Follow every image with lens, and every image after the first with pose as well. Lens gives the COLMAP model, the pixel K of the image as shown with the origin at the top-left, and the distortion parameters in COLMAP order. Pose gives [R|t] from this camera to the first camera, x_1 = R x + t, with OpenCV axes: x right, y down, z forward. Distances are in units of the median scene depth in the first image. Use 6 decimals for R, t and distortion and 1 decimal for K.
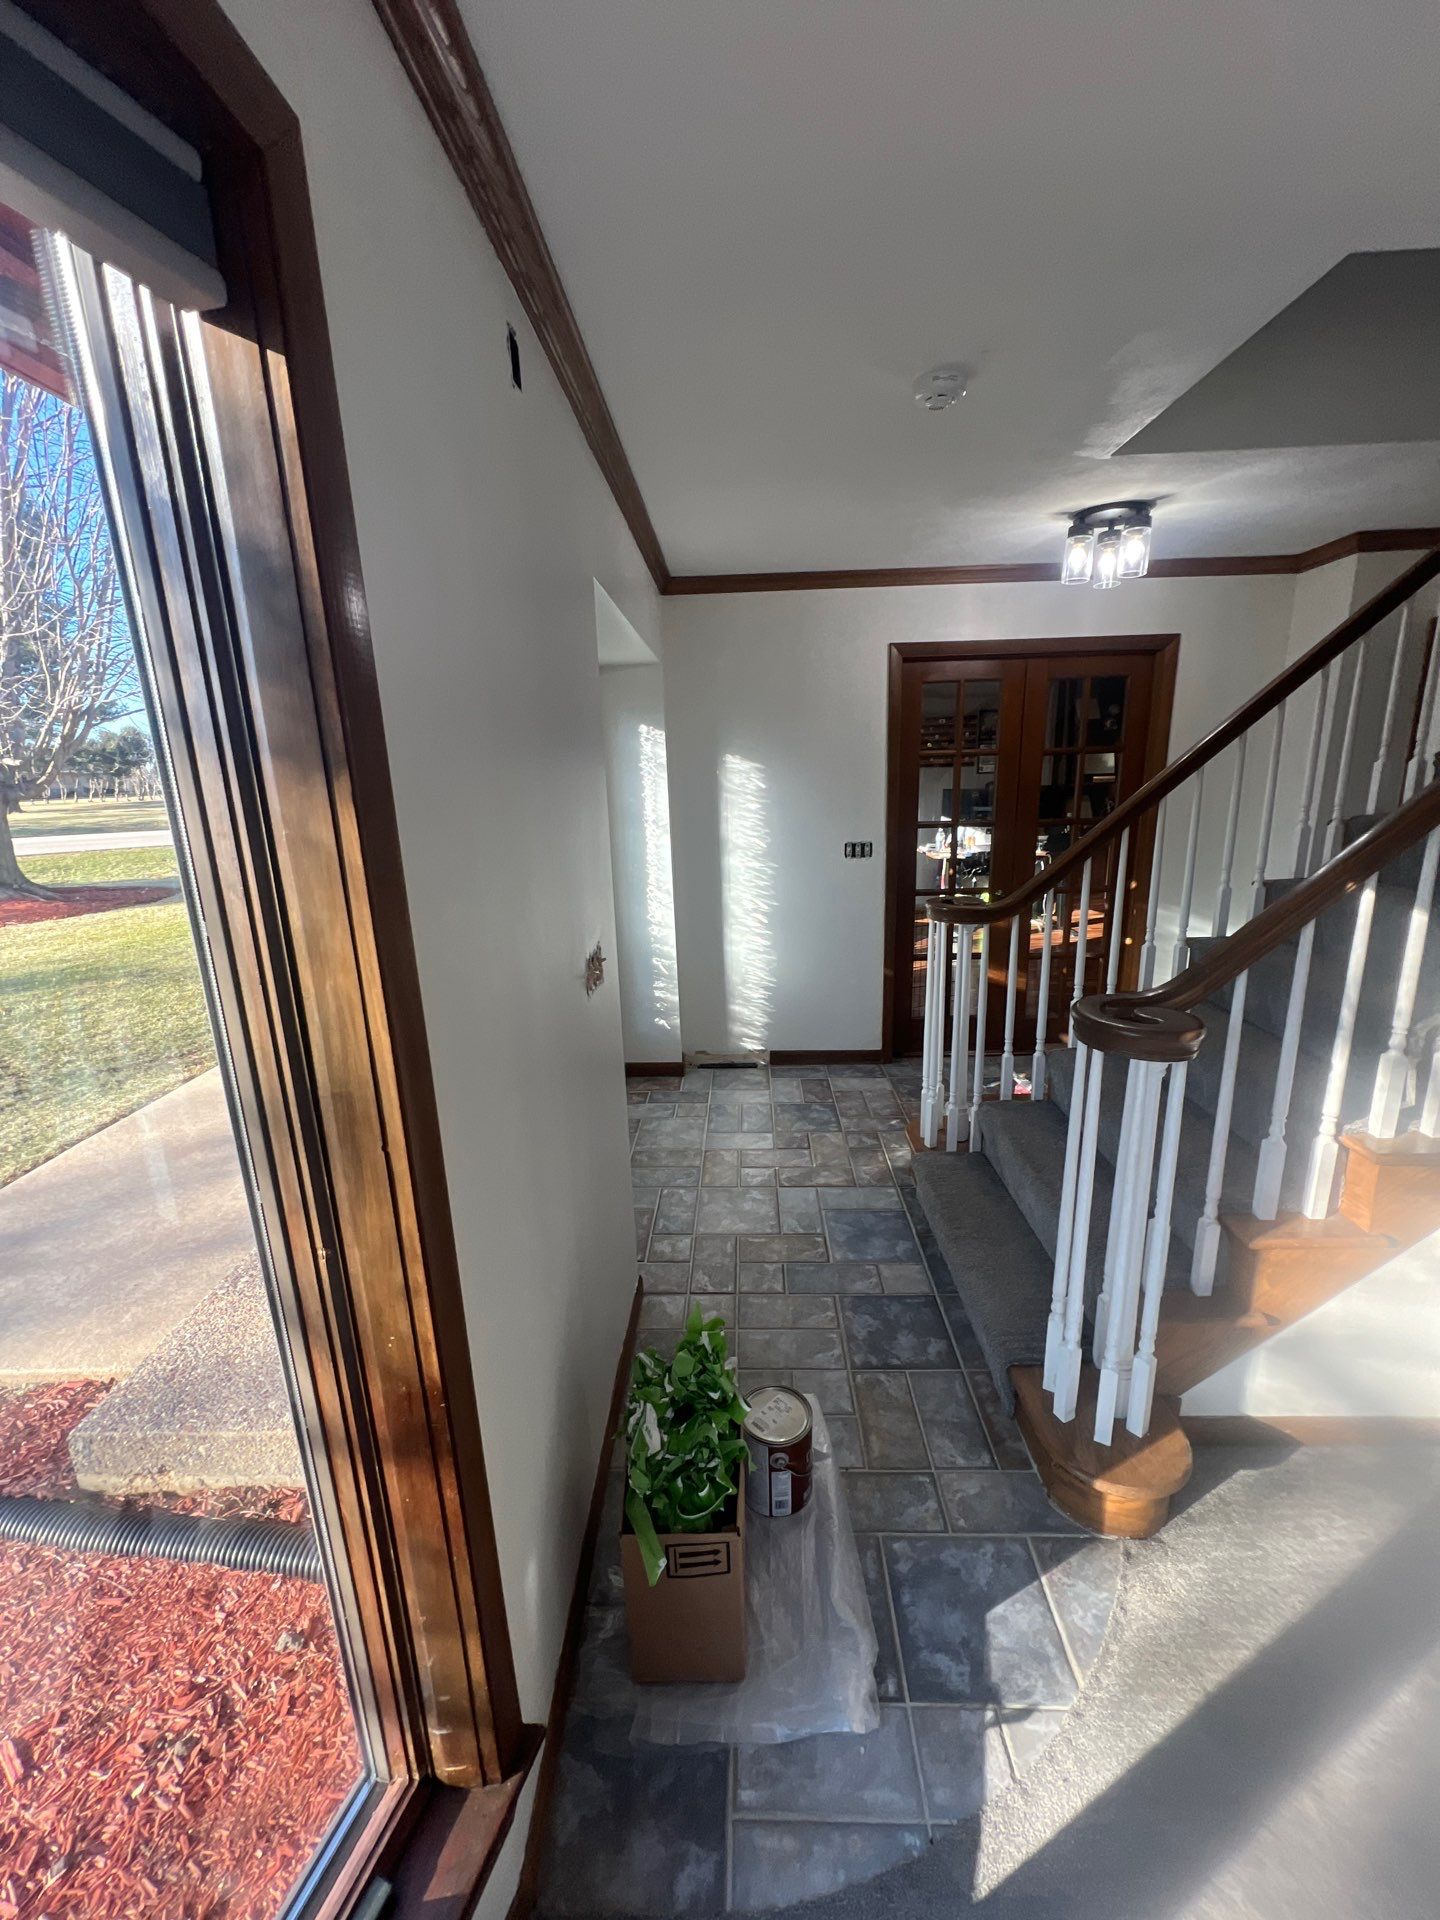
lens RADIAL K [[771.3, 0, 723.2], [0, 771.3, 958.8], [0, 0, 1]] dist [0.002353, 0.000115]
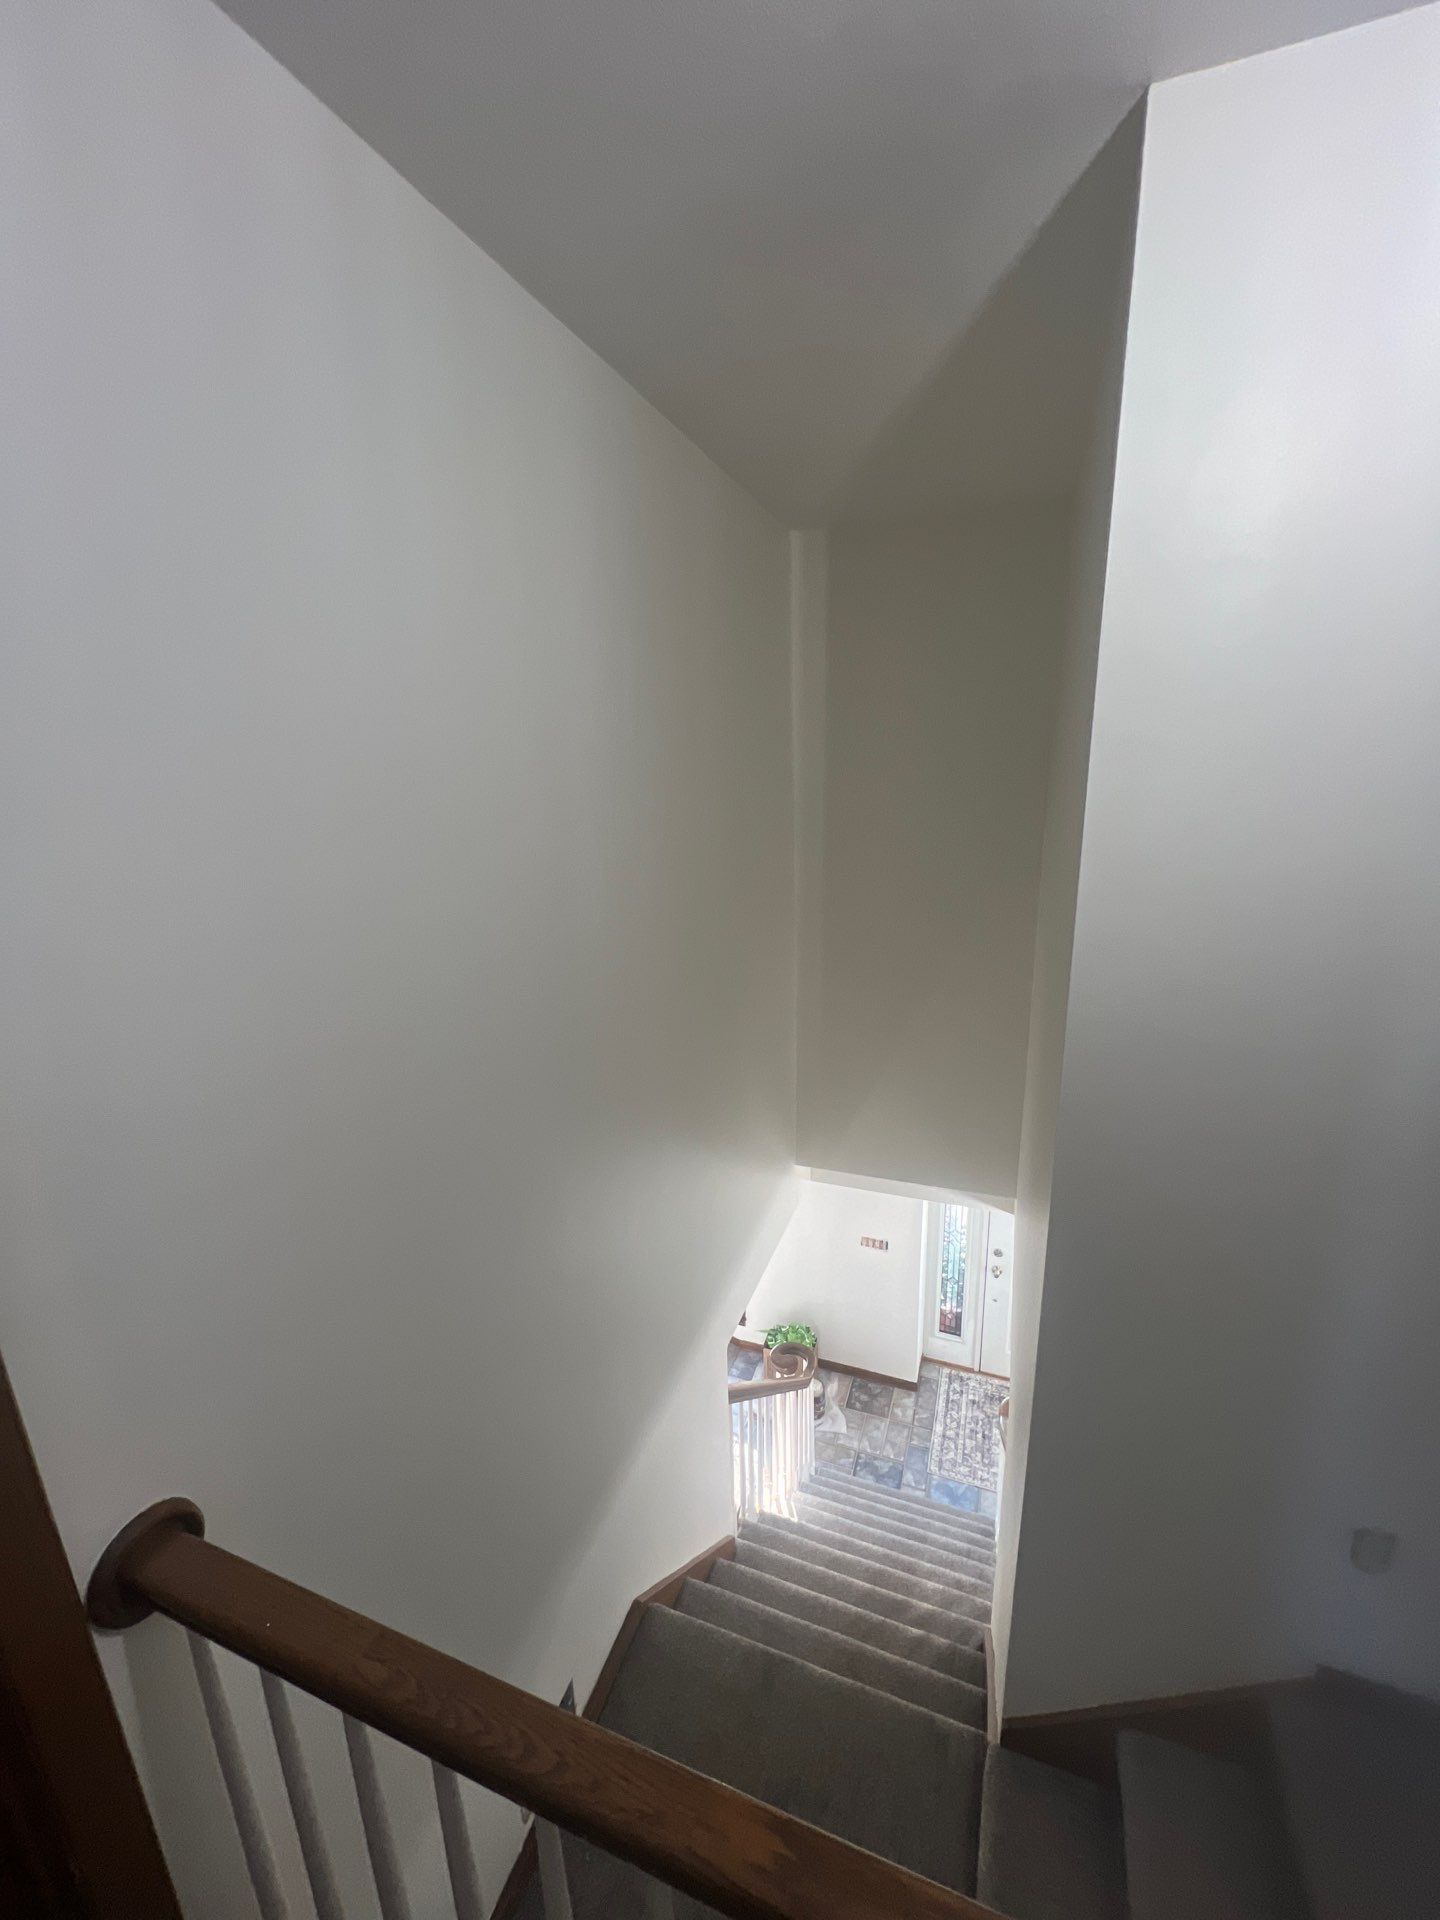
lens RADIAL K [[771.3, 0, 720.7], [0, 771.3, 974.1], [0, 0, 1]] dist [0.002353, 0.000115]
pose [[-0.335646, 0.291158, -0.895862, 1.764122], [-0.185031, 0.912128, 0.365769, -1.411854], [0.923637, 0.288531, -0.252278, 0.679042]]
